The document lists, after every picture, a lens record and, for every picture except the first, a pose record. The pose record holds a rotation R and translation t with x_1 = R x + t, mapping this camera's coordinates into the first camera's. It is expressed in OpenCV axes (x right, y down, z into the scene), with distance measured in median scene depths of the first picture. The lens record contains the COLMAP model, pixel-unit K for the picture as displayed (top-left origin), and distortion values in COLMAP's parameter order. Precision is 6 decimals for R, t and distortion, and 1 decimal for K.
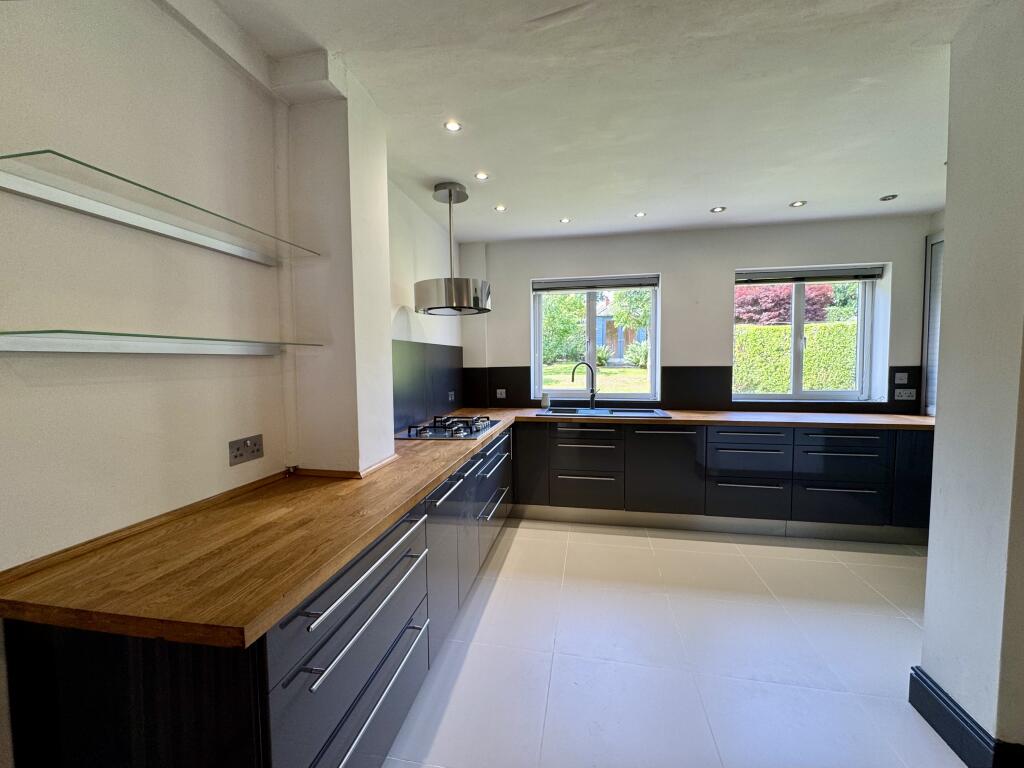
lens RADIAL K [[417.6, 0, 512.0], [0, 417.6, 384.0], [0, 0, 1]] dist [0.001806, 0.000127]
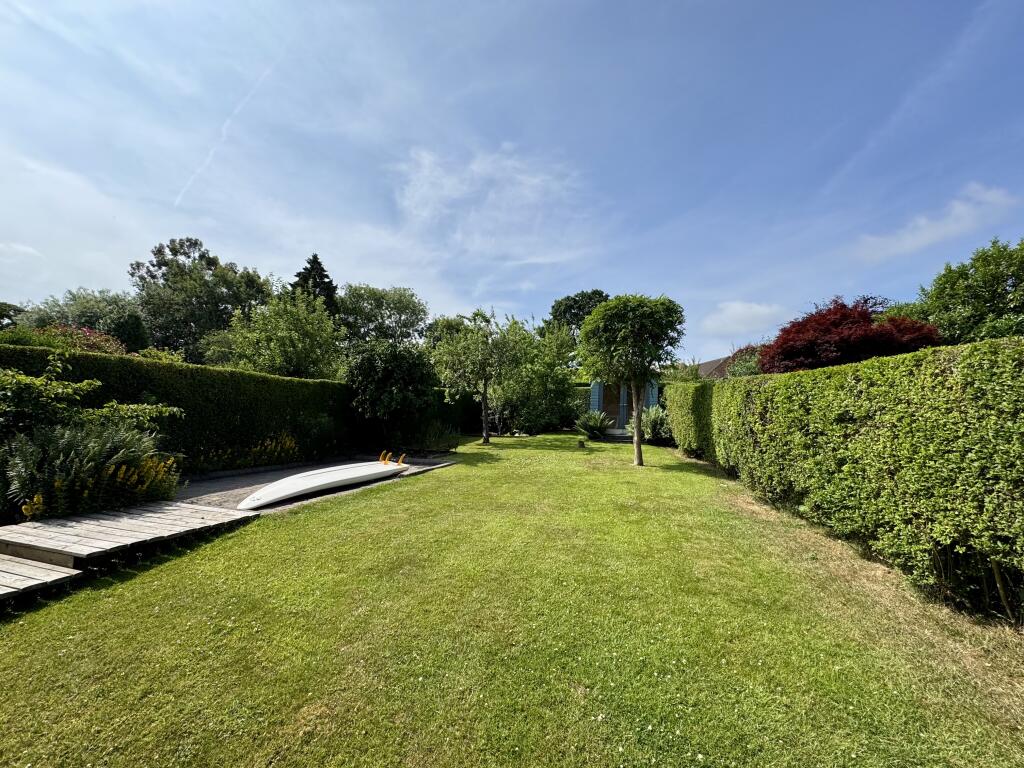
lens RADIAL K [[411.9, 0, 512.0], [0, 411.9, 384.0], [0, 0, 1]] dist [0.000866, 0.000070]
pose [[0.990159, 0.019053, -0.138647, 0.827080], [-0.041082, 0.986614, -0.157813, -0.086480], [0.133784, 0.161956, 0.977687, 1.235785]]
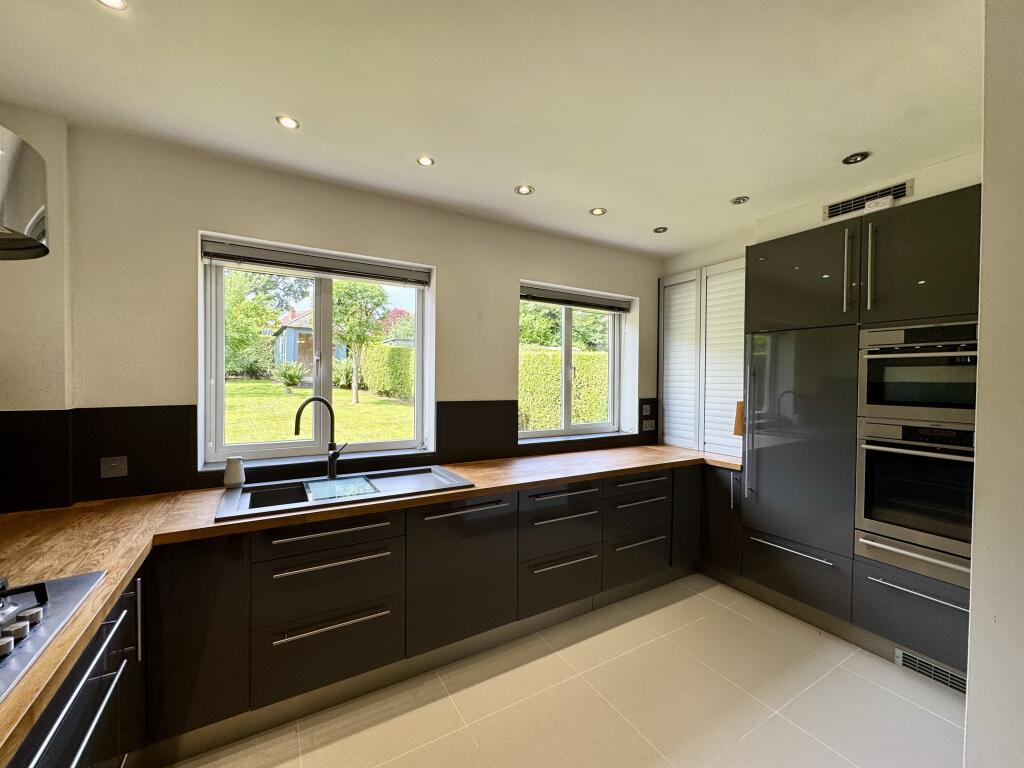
lens RADIAL K [[411.9, 0, 512.0], [0, 411.9, 384.0], [0, 0, 1]] dist [0.000866, 0.000070]
pose [[0.754098, 0.008245, 0.656710, 0.005022], [0.019286, 0.999212, -0.034692, -0.044289], [-0.656478, 0.038827, 0.753345, 0.401885]]
